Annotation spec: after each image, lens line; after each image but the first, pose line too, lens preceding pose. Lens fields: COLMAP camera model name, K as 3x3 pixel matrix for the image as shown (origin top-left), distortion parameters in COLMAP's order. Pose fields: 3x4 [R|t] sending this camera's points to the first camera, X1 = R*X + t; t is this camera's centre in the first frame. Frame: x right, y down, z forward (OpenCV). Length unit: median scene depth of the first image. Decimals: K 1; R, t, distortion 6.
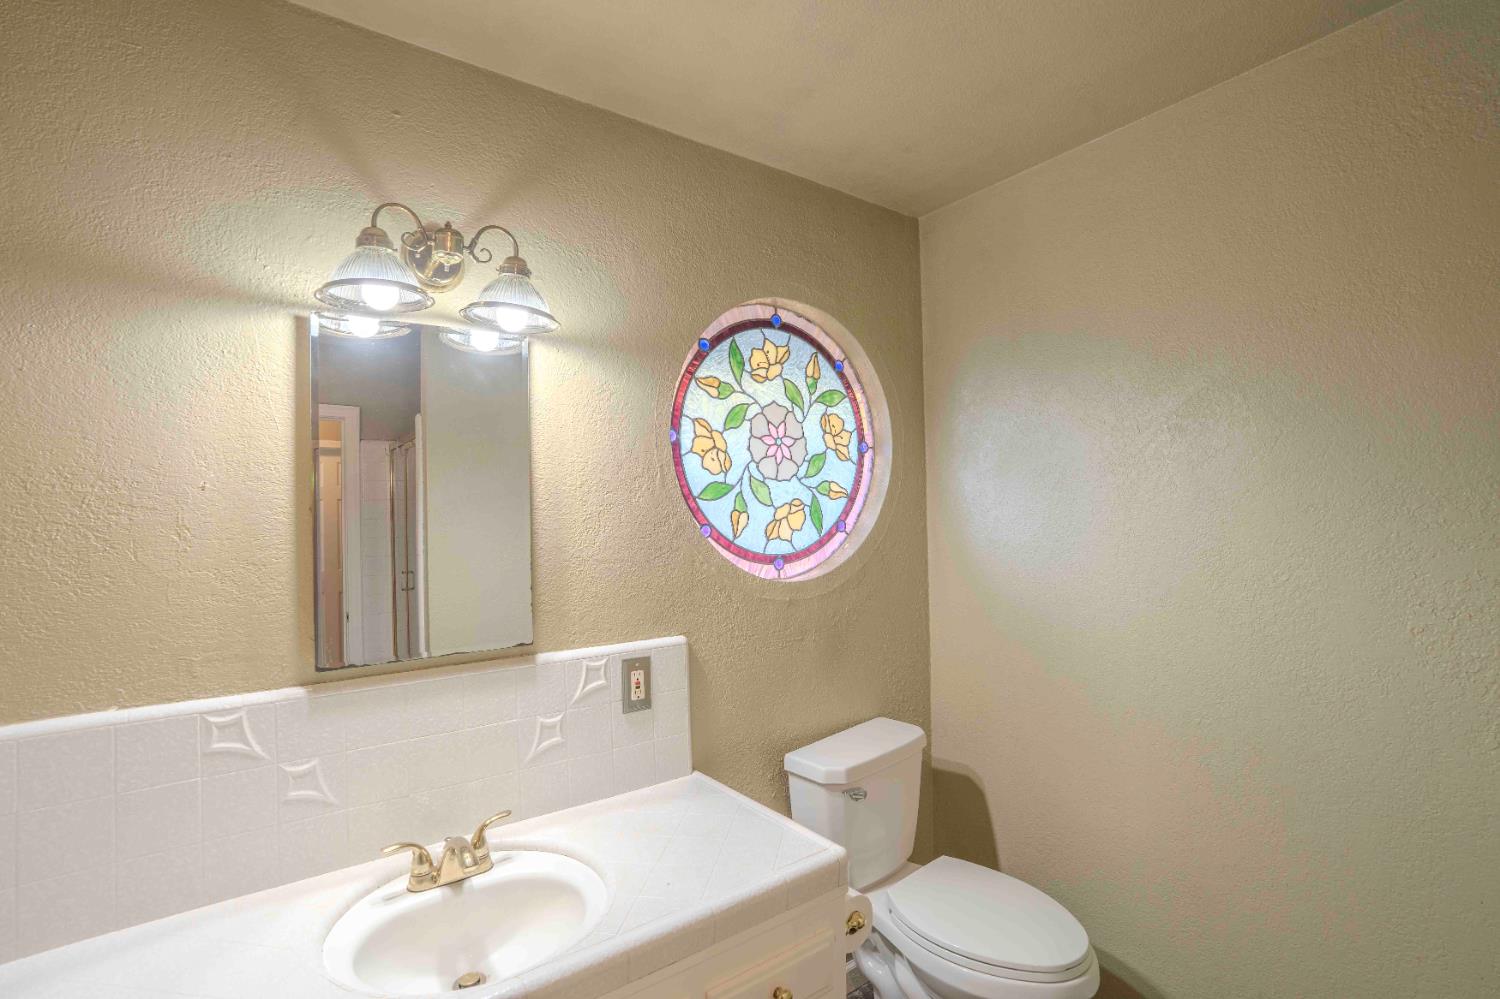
lens RADIAL K [[682.6, 0, 750.0], [0, 682.6, 499.5], [0, 0, 1]] dist [-0.076811, 0.028019]
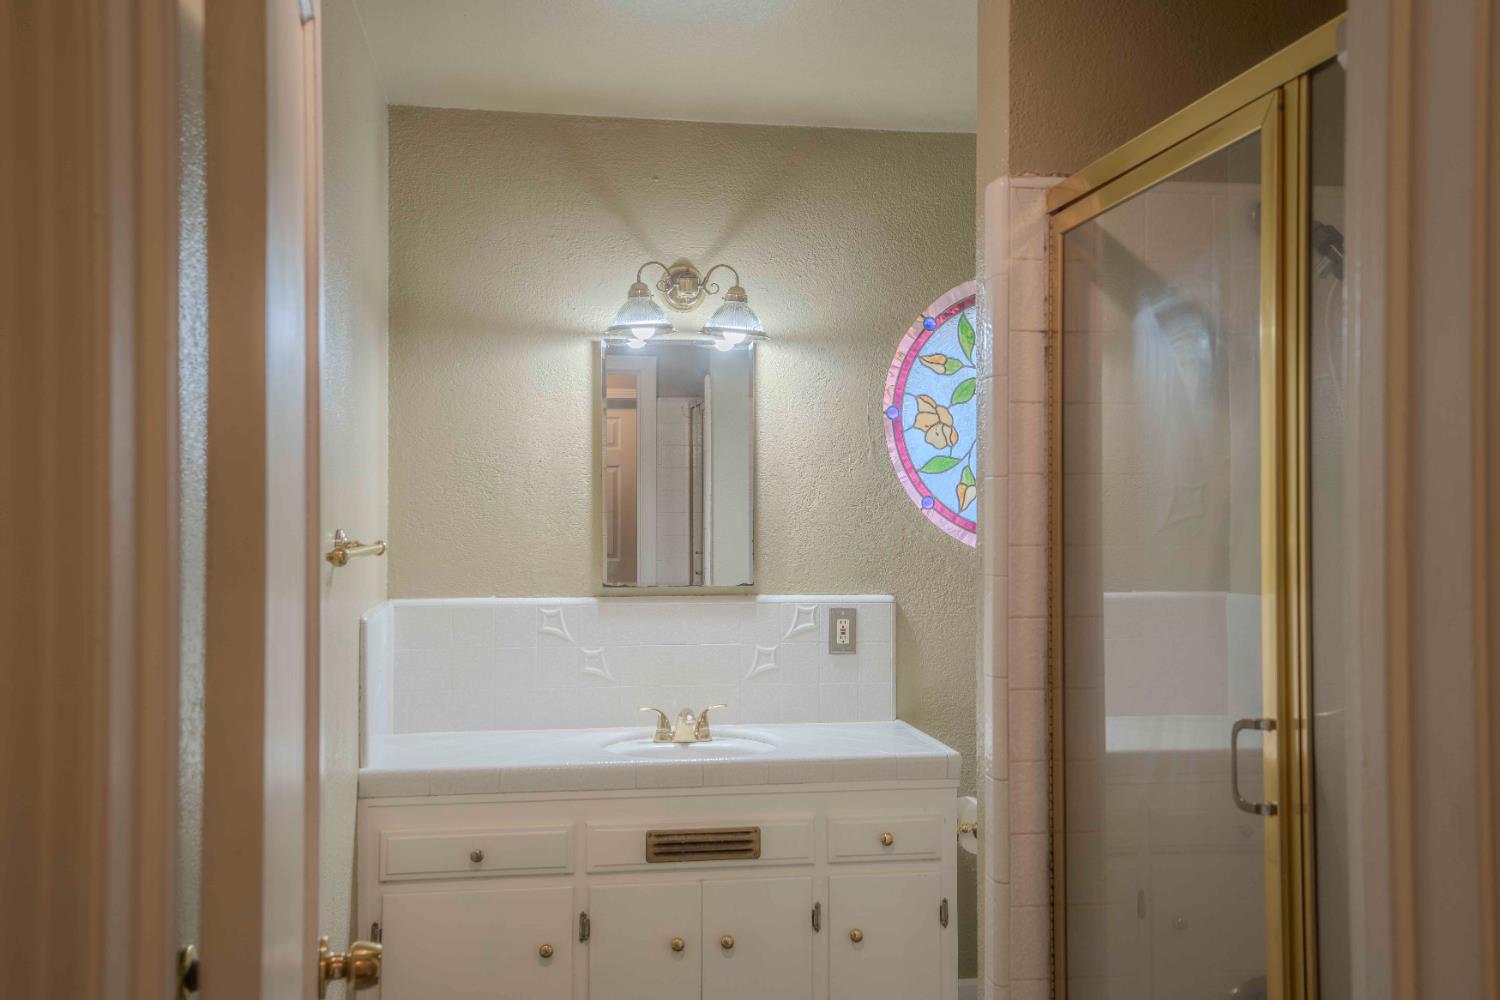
lens RADIAL K [[1371.5, 0, 750.0], [0, 1371.5, 500.0], [0, 0, 1]] dist [-0.001638, -0.002792]
pose [[0.890843, 0.015472, -0.454049, 0.710169], [-0.009233, 0.999830, 0.015955, 0.011750], [0.454218, -0.010021, 0.890834, -1.094447]]
